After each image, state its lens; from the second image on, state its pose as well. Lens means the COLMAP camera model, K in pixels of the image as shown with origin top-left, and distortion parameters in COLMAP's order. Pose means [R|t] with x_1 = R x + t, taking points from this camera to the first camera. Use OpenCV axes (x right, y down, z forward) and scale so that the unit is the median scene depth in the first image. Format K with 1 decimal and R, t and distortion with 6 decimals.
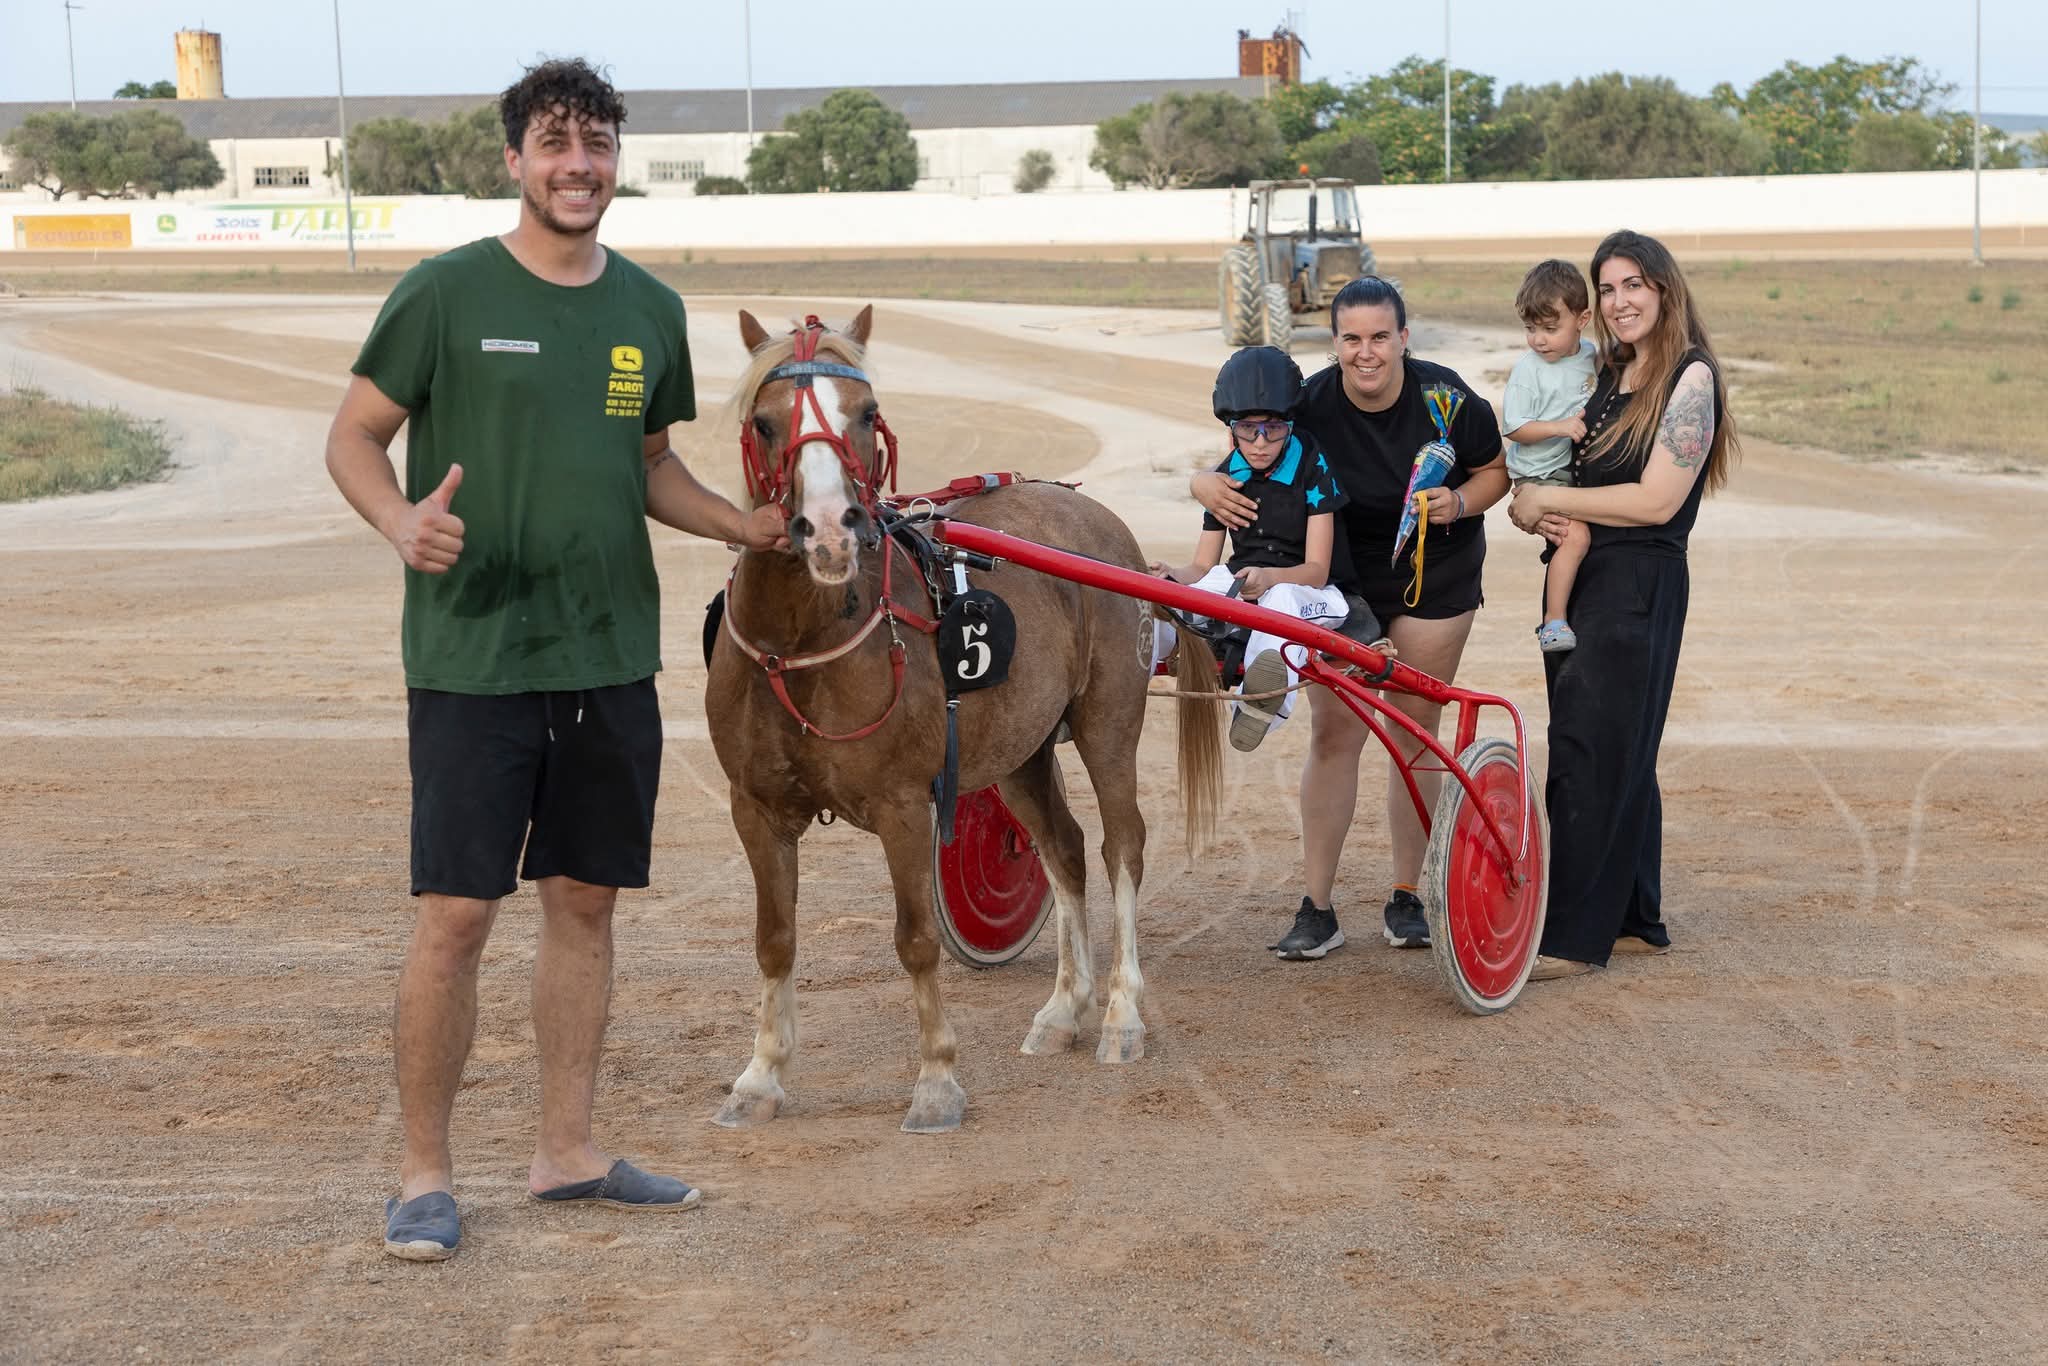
lens RADIAL K [[4366.7, 0, 1066.2], [0, 4366.7, 685.0], [0, 0, 1]] dist [0.149031, -0.237969]
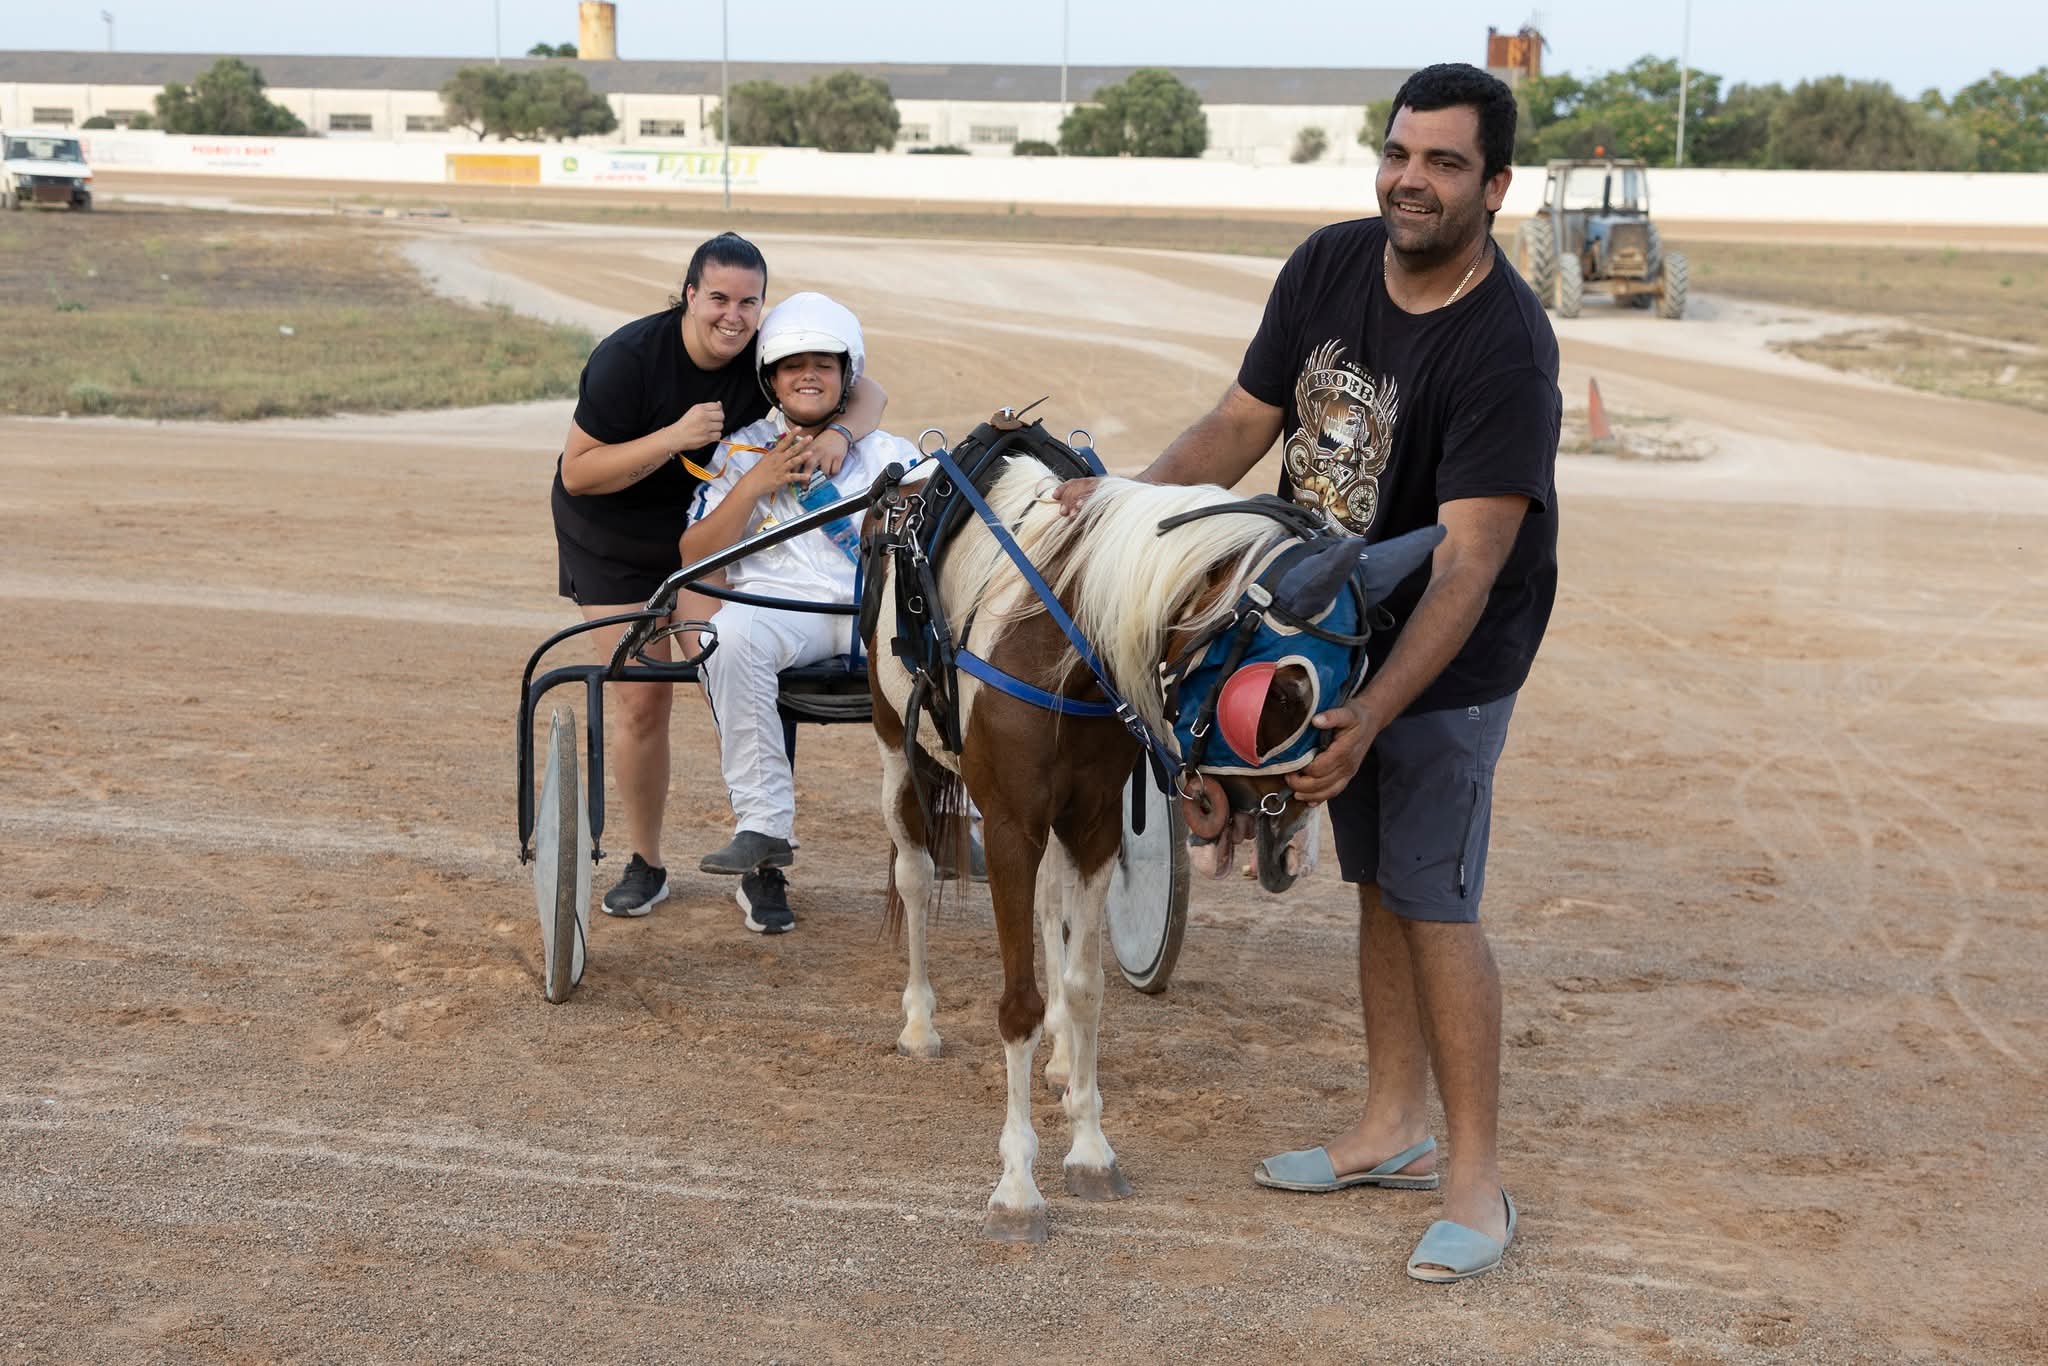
lens RADIAL K [[4366.7, 0, 1066.2], [0, 4366.7, 685.0], [0, 0, 1]] dist [0.149031, -0.237969]
pose [[0.974704, 0.062141, -0.214689, 0.187366], [-0.060064, 0.998063, 0.016190, 0.006848], [0.215279, -0.002885, 0.976548, -0.115476]]
